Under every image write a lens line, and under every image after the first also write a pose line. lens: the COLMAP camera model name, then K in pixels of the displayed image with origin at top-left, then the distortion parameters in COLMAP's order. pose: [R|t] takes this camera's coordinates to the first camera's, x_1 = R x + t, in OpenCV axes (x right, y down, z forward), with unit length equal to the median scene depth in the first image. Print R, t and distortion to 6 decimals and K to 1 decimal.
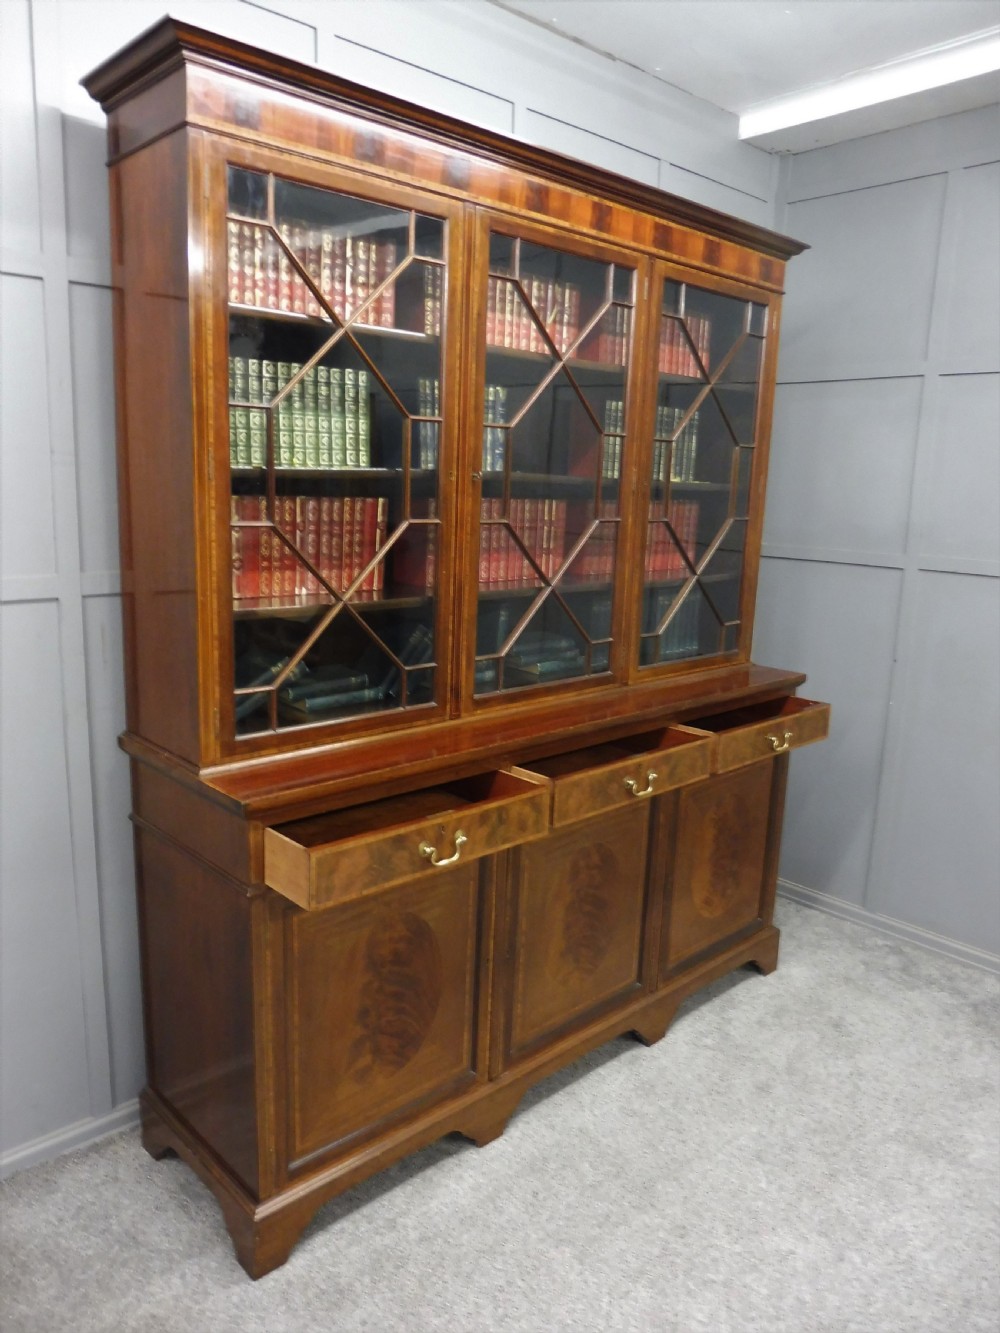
lens RADIAL K [[965.7, 0, 500.6], [0, 965.7, 670.7], [0, 0, 1]] dist [-0.052428, 0.016426]
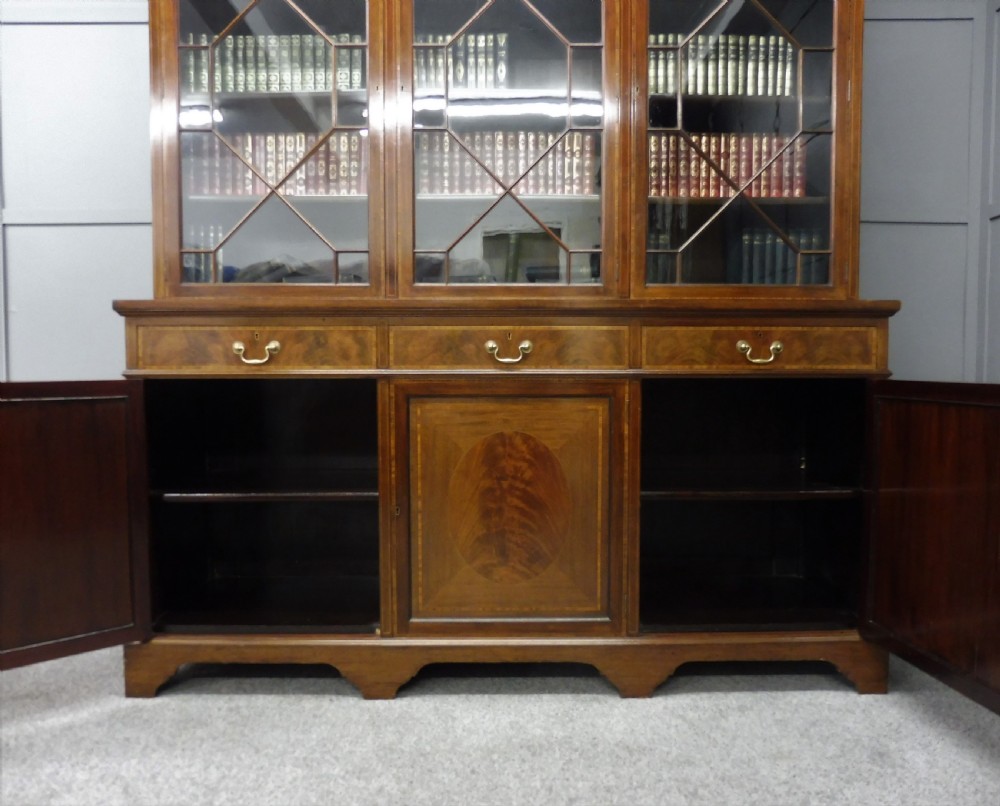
lens RADIAL K [[772.8, 0, 510.8], [0, 772.8, 413.2], [0, 0, 1]] dist [-0.038265, -0.010195]
pose [[0.734188, 0.005905, -0.678921, 0.699395], [-0.108448, 0.988143, -0.108681, 0.274012], [0.670230, 0.153420, 0.726123, 0.463350]]
